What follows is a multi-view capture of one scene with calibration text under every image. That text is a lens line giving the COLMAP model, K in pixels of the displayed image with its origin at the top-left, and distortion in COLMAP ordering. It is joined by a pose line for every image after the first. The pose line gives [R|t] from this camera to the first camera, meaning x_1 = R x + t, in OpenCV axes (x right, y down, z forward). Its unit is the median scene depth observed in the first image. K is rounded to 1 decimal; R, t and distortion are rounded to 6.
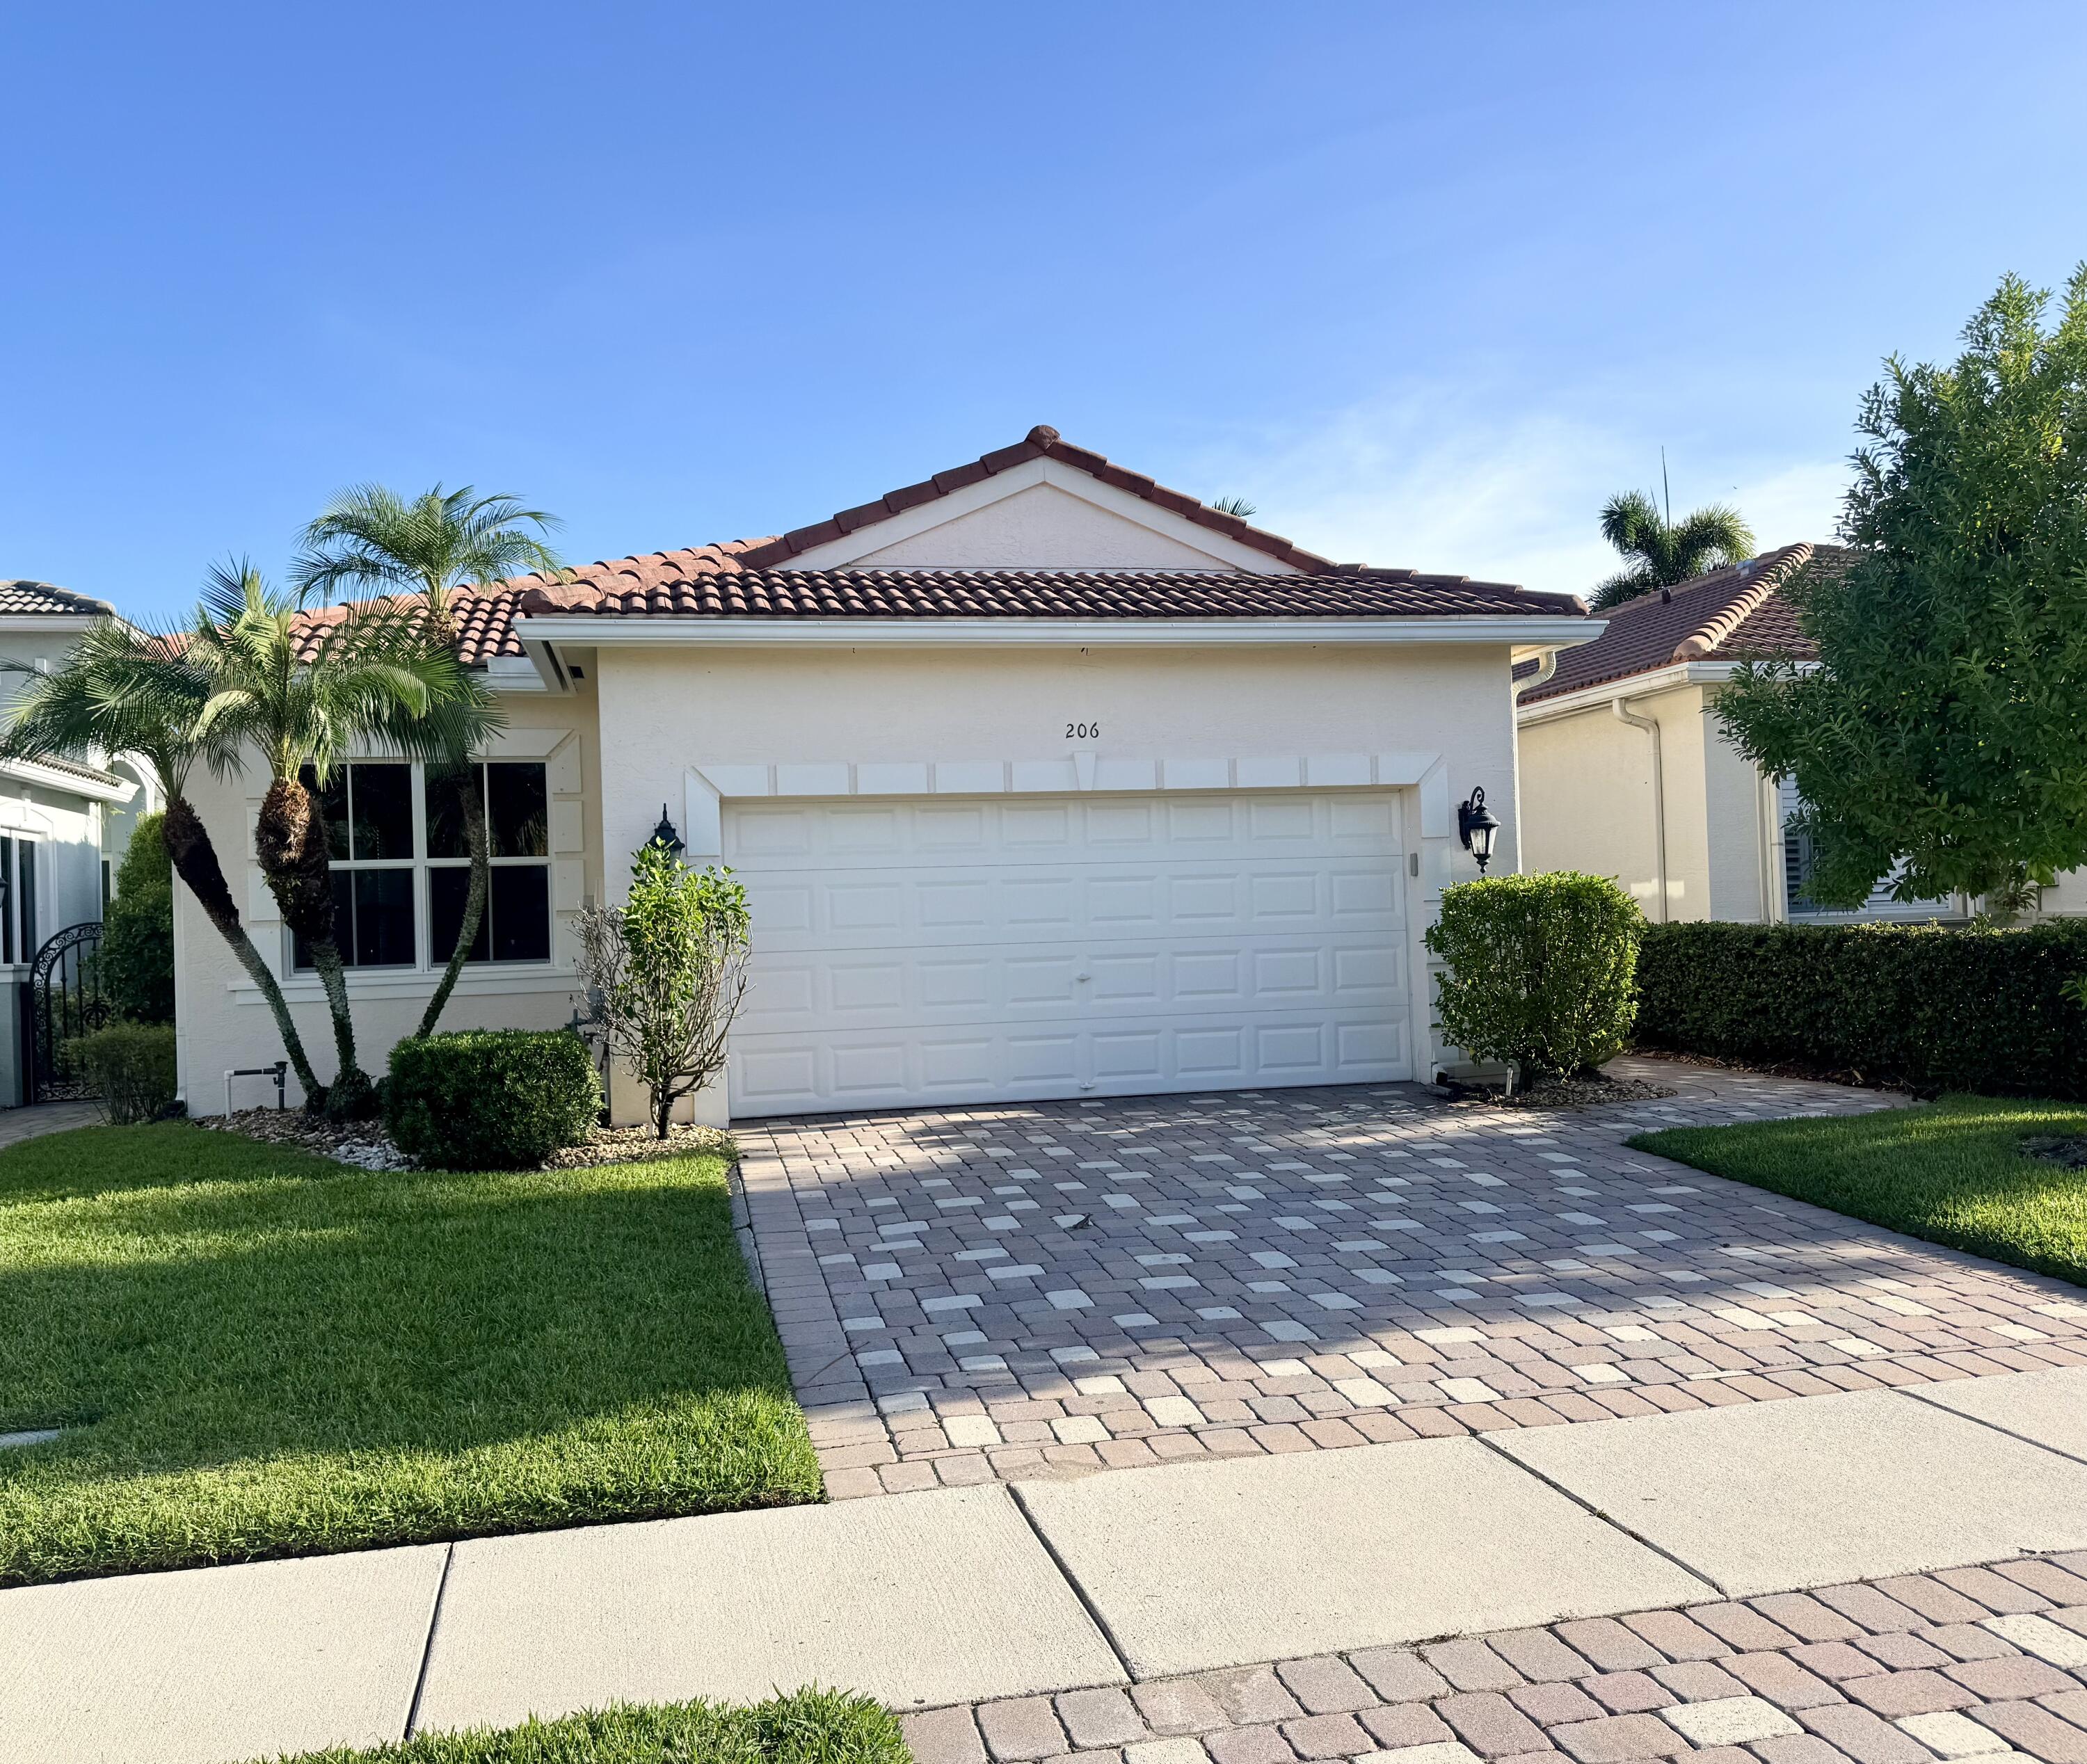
lens RADIAL K [[1656.6, 0, 1040.8], [0, 1656.6, 883.0], [0, 0, 1]] dist [0.070485, 0.003224]
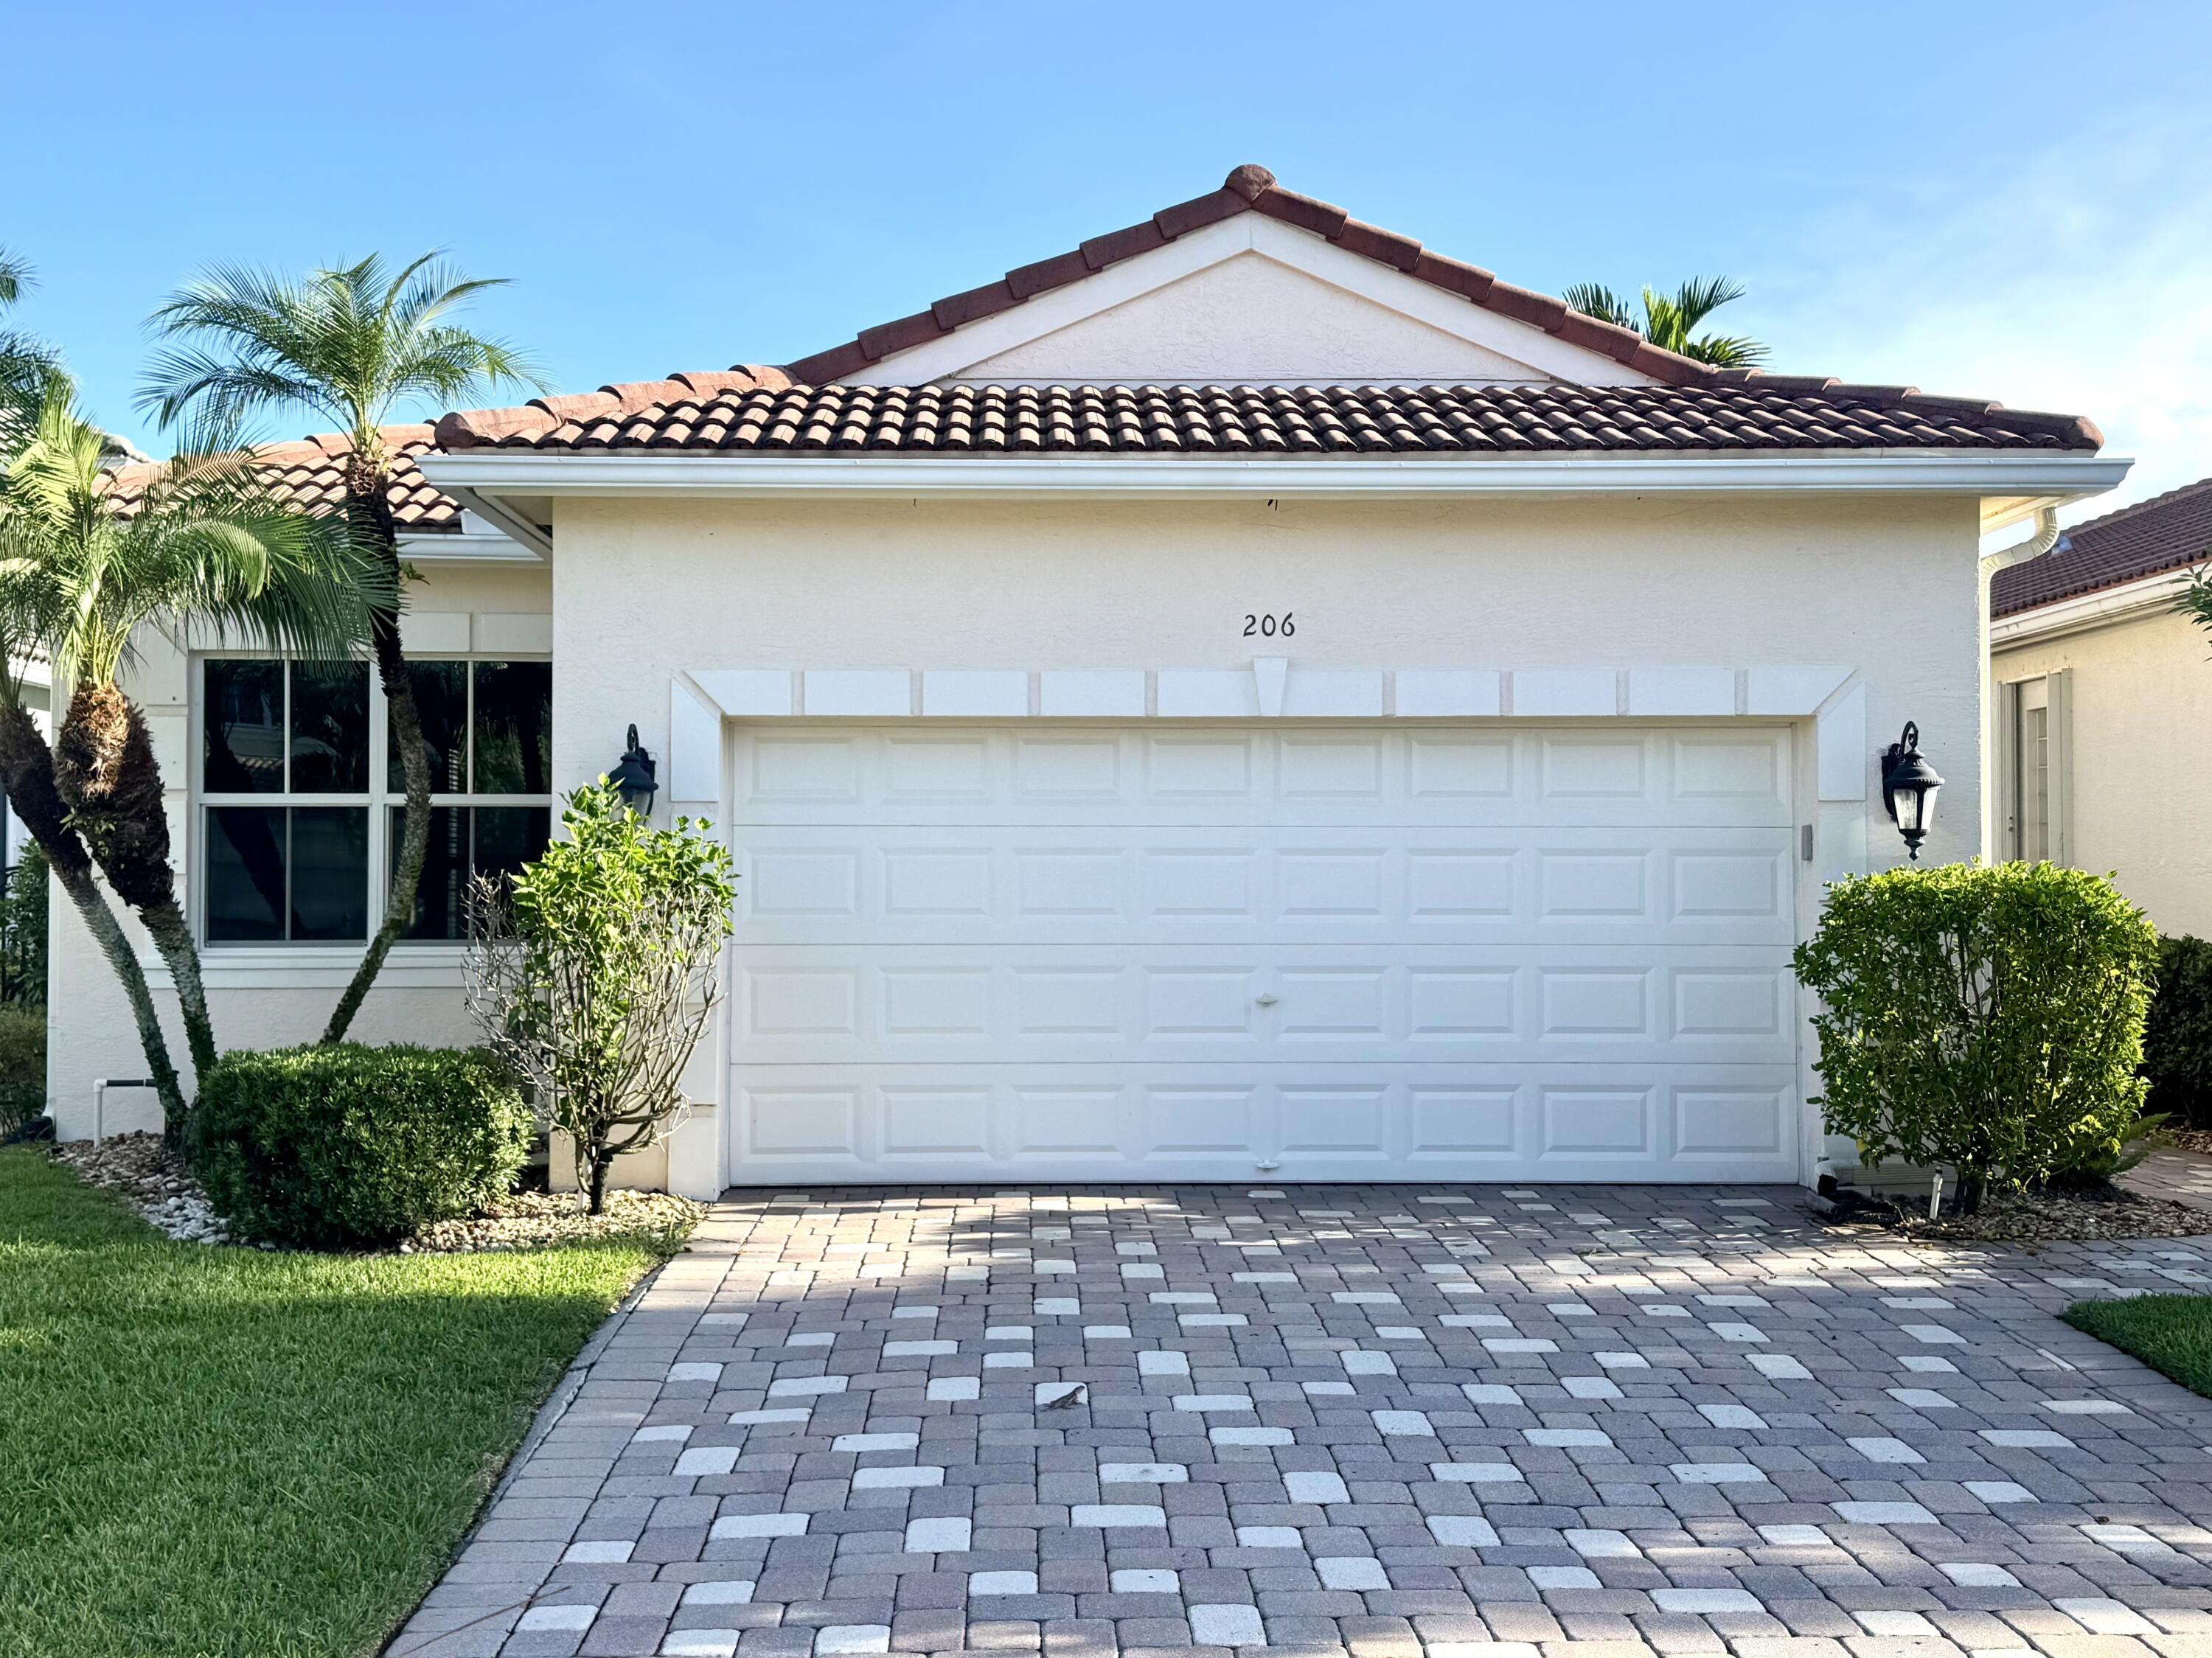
lens RADIAL K [[2331.5, 0, 1106.2], [0, 2331.5, 826.2], [0, 0, 1]] dist [0.066839, 0.000000]
pose [[0.983849, 0.027707, -0.176841, 0.128673], [-0.028306, 0.999599, -0.000864, -0.009668], [0.176746, 0.005856, 0.984239, 0.078096]]
